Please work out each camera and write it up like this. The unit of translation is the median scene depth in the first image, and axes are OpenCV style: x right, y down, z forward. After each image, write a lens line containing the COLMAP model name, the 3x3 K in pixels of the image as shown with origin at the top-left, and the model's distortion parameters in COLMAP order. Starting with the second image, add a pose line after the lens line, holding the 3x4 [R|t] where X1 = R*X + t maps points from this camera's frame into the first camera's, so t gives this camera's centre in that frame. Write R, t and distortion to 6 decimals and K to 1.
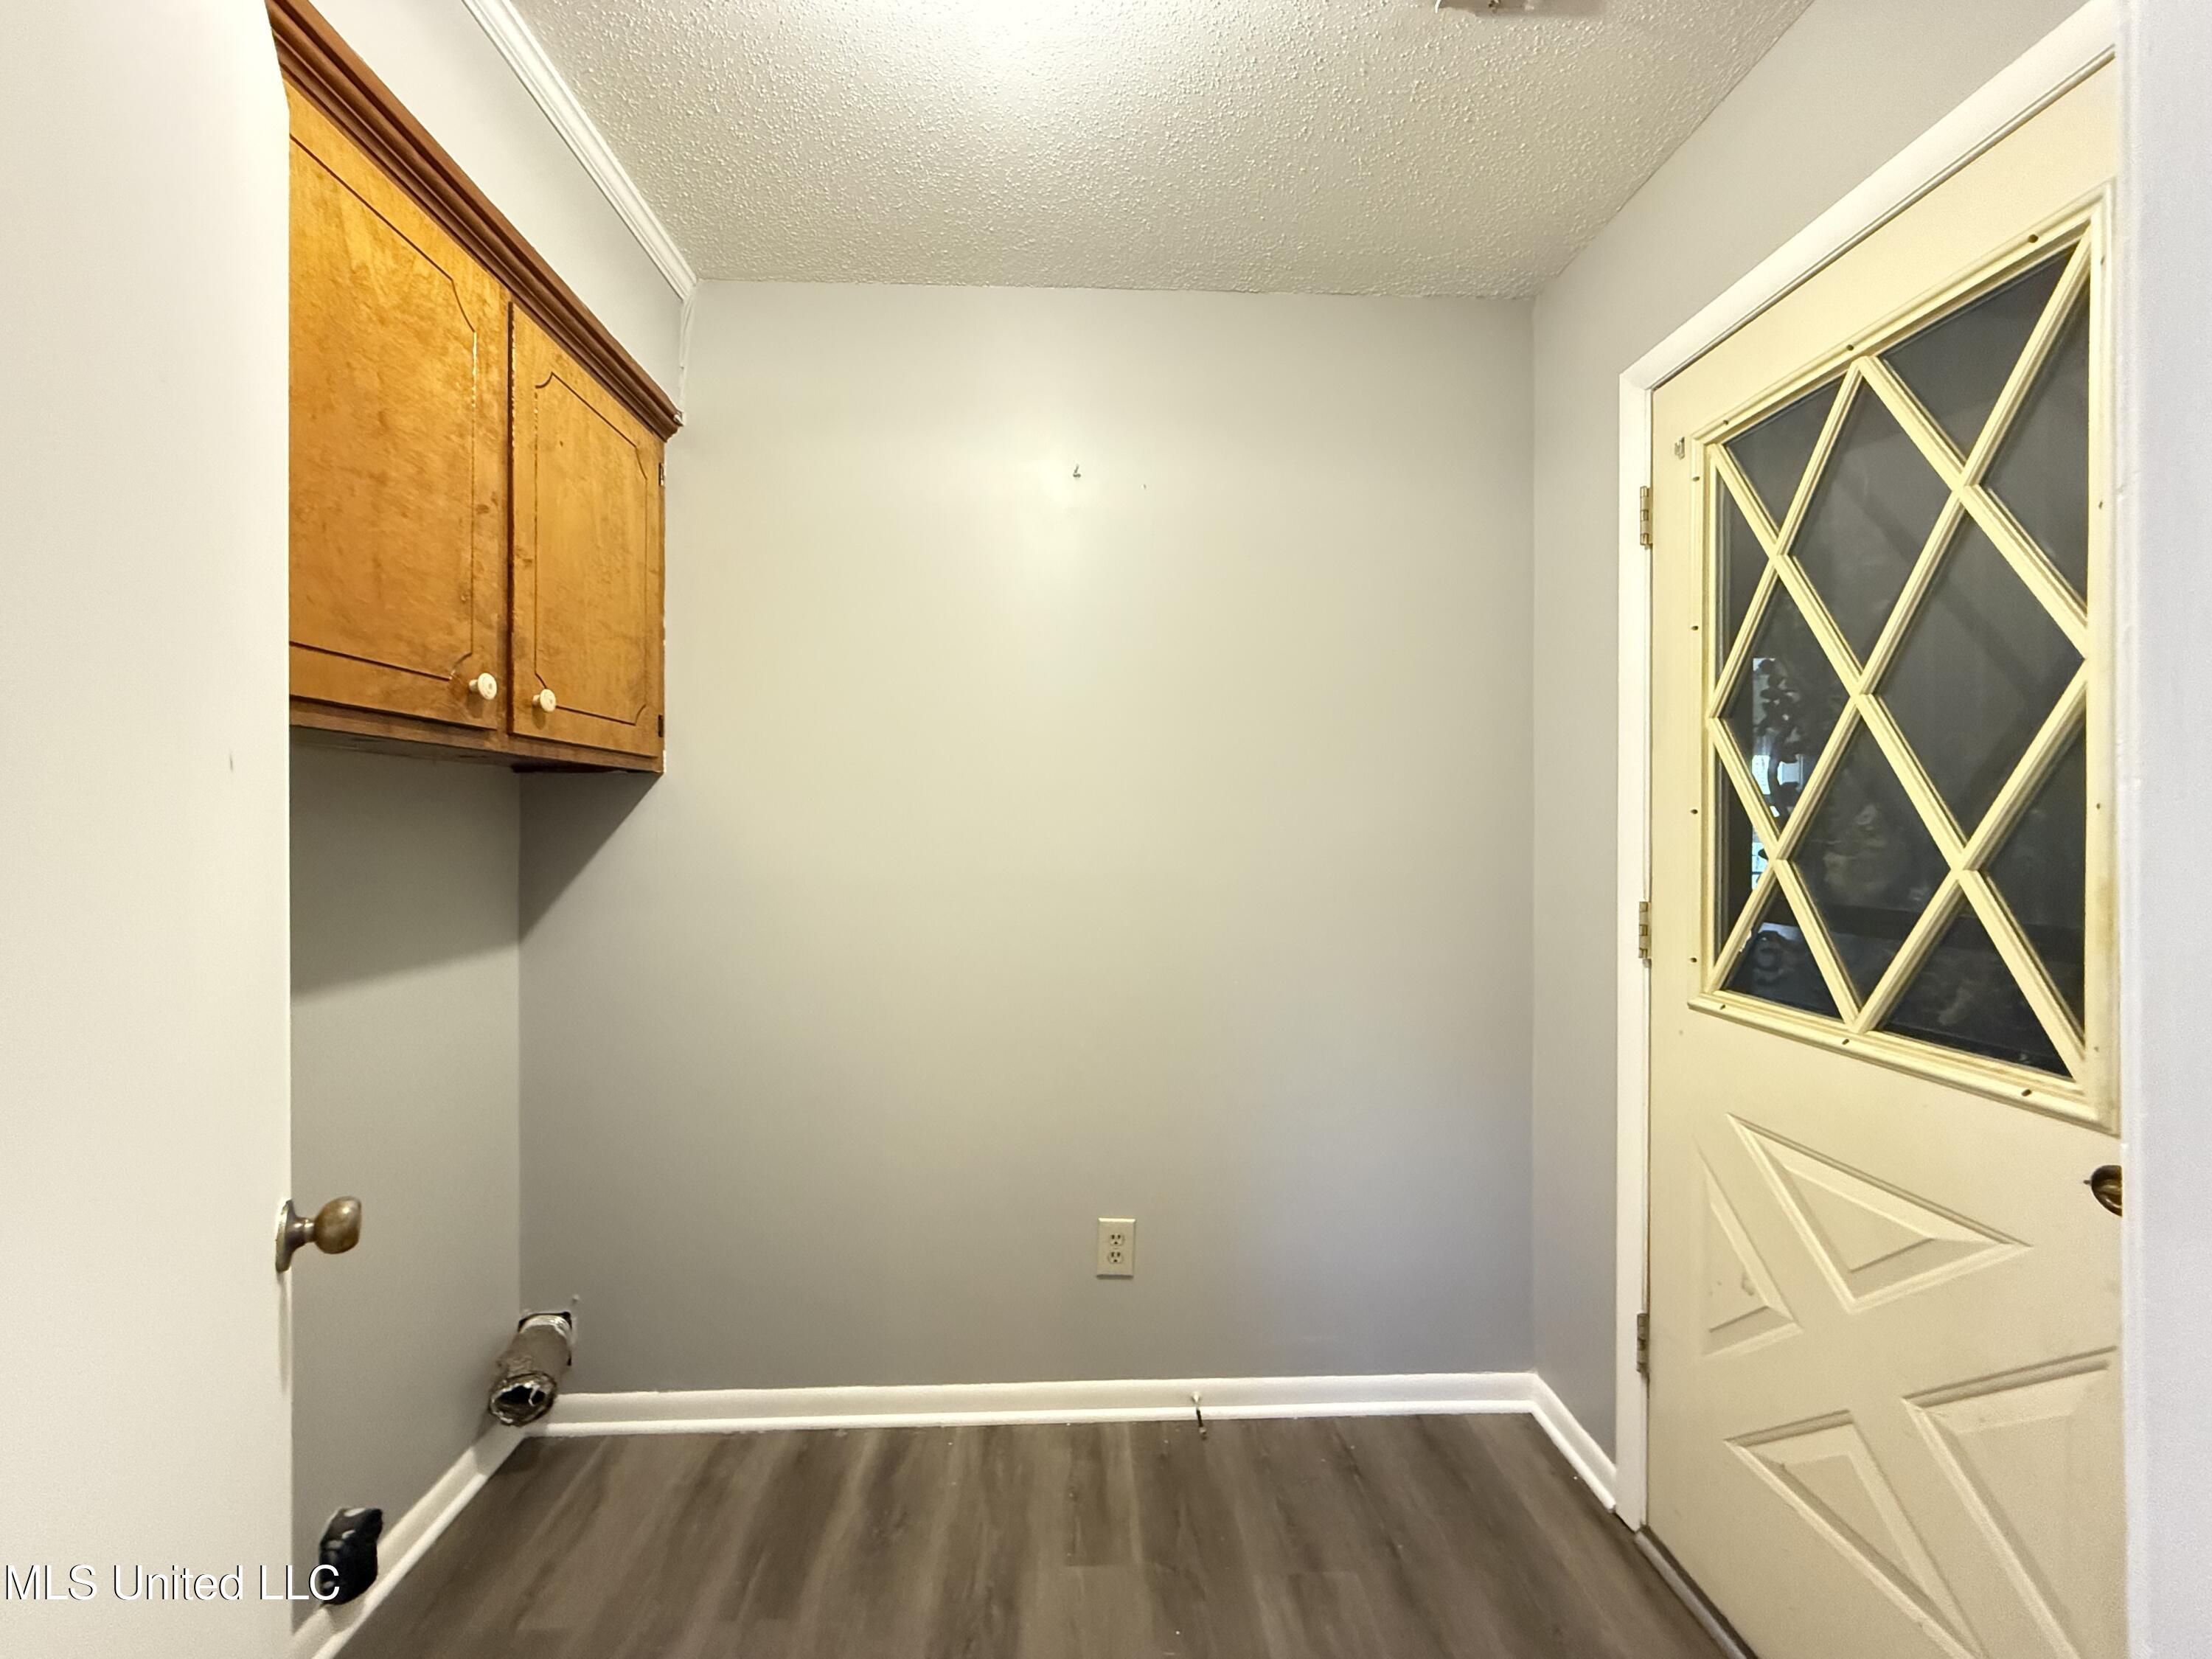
lens RADIAL K [[882.7, 0, 1097.2], [0, 882.7, 825.3], [0, 0, 1]] dist [0.002109, -0.001015]
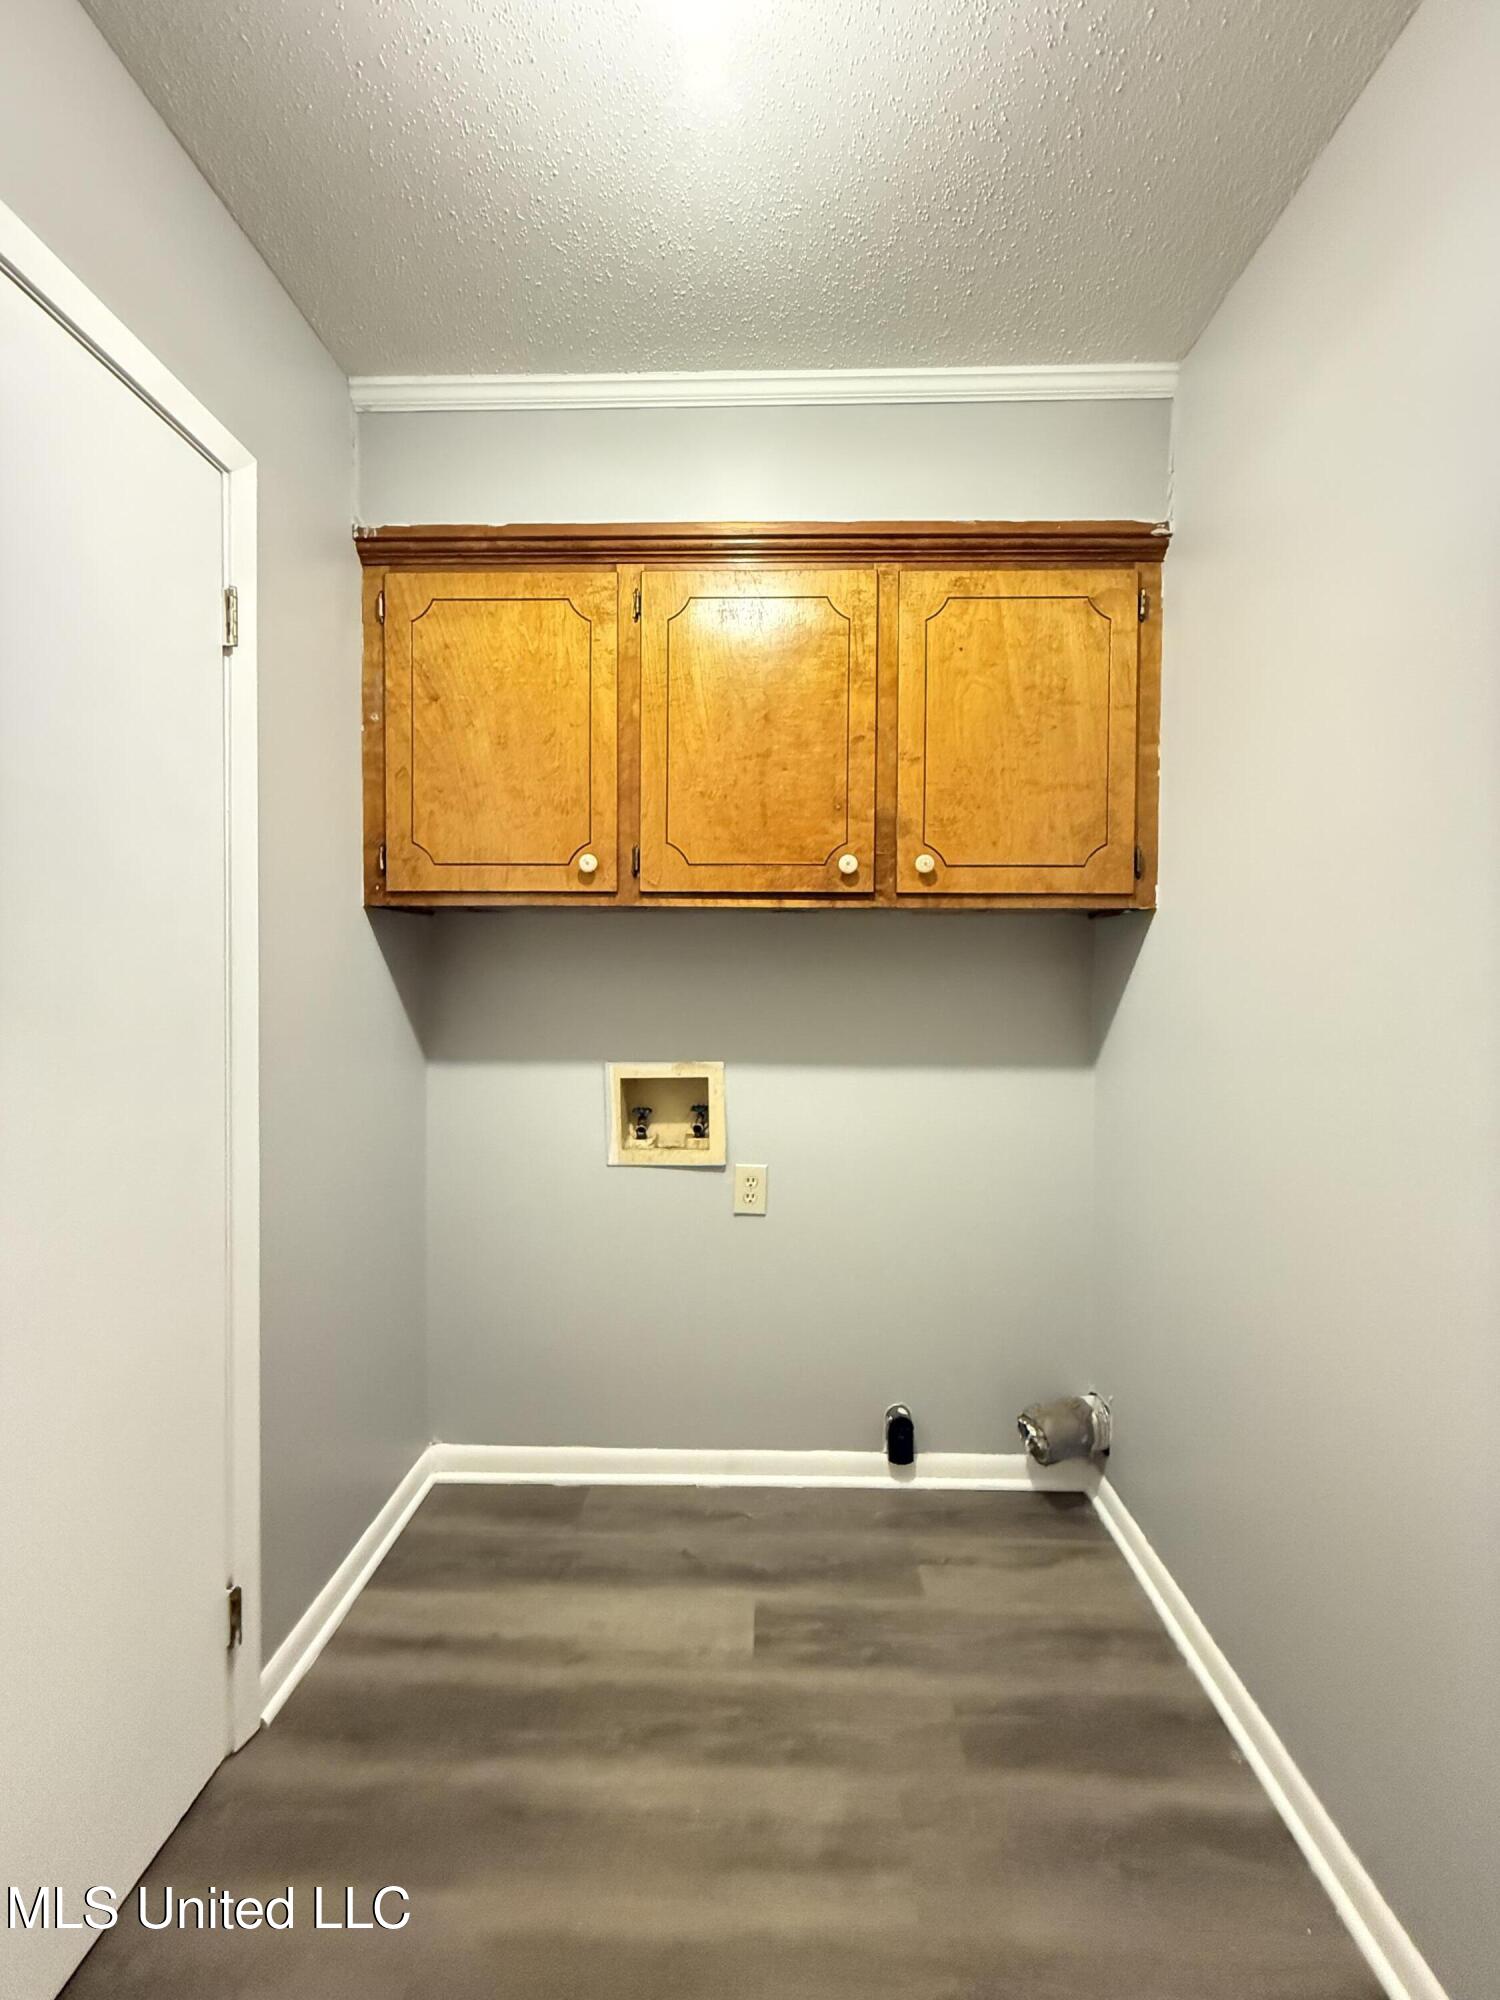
lens RADIAL K [[798.1, 0, 752.4], [0, 798.1, 990.3], [0, 0, 1]] dist [0.002109, -0.001015]
pose [[-0.065472, 0.017702, -0.997697, 0.570698], [-0.007153, 0.999809, 0.018209, 0.023601], [0.997829, 0.008329, -0.065333, 0.860481]]
